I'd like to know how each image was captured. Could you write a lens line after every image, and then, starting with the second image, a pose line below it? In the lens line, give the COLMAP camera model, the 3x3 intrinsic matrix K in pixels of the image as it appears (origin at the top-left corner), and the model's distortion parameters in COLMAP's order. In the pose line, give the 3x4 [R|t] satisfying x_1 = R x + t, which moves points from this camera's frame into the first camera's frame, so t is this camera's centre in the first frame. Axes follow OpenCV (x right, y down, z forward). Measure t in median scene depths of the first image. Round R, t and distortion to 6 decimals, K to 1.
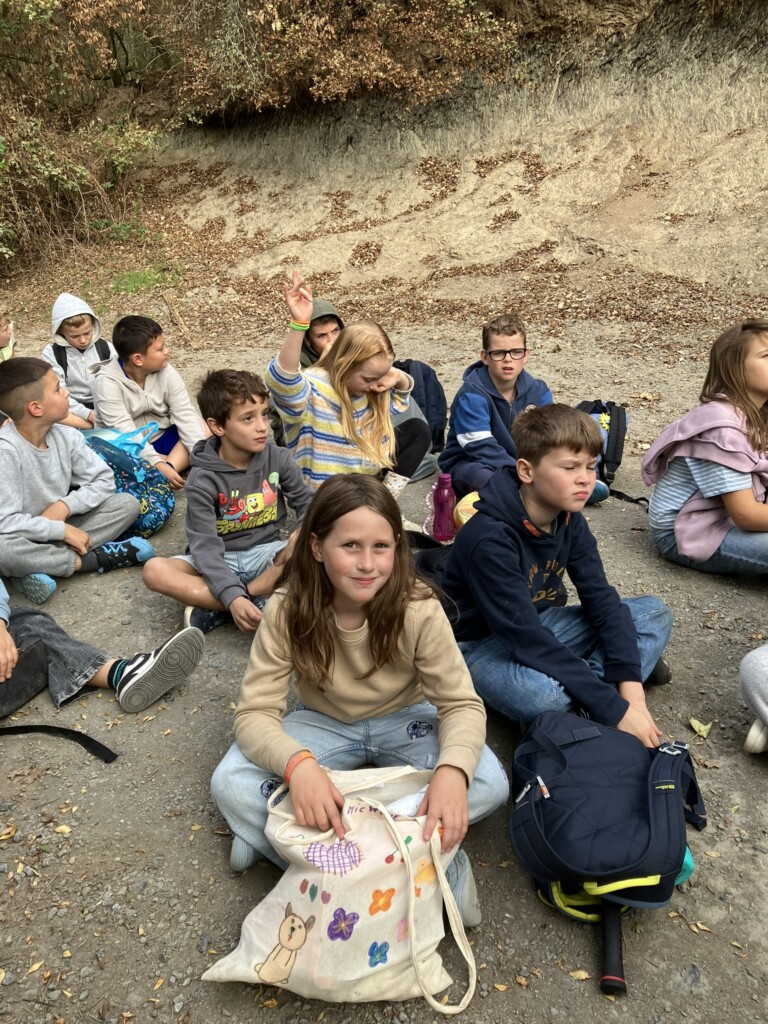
lens RADIAL K [[841.3, 0, 381.9], [0, 841.3, 516.4], [0, 0, 1]] dist [0.034505, -0.043074]
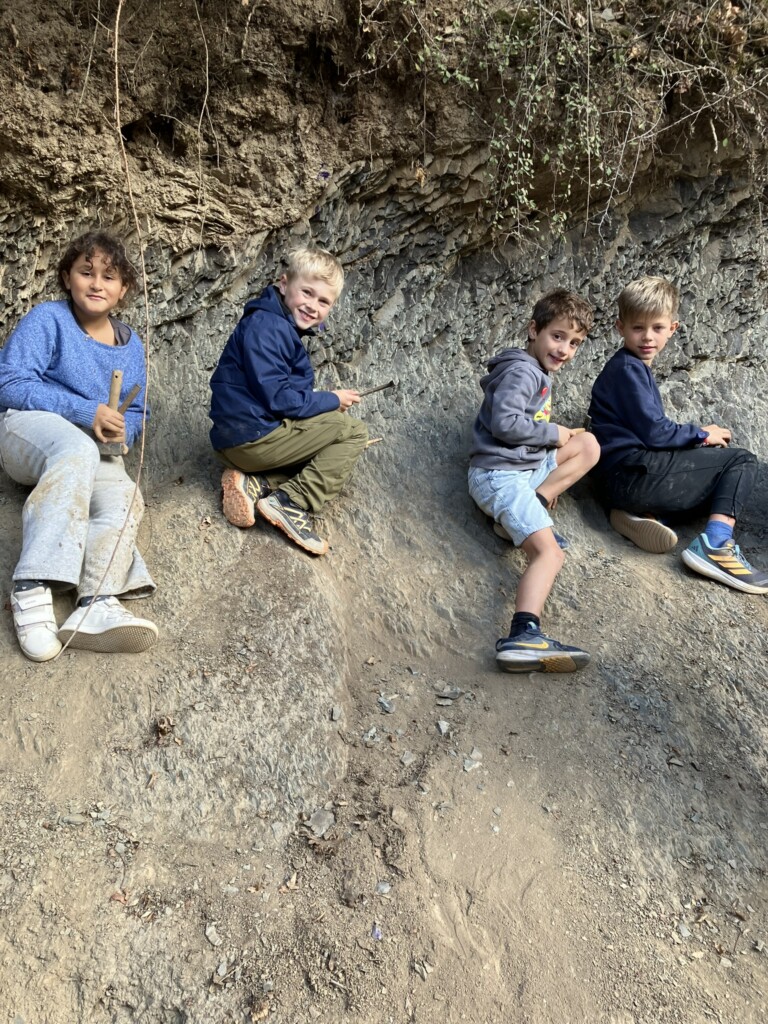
lens RADIAL K [[841.3, 0, 385.3], [0, 841.3, 509.3], [0, 0, 1]] dist [0.034505, -0.043074]
pose [[0.785626, 0.057936, 0.615983, 0.095605], [0.175469, 0.933863, -0.311627, -0.262142], [-0.593298, 0.352908, 0.723501, 0.558612]]
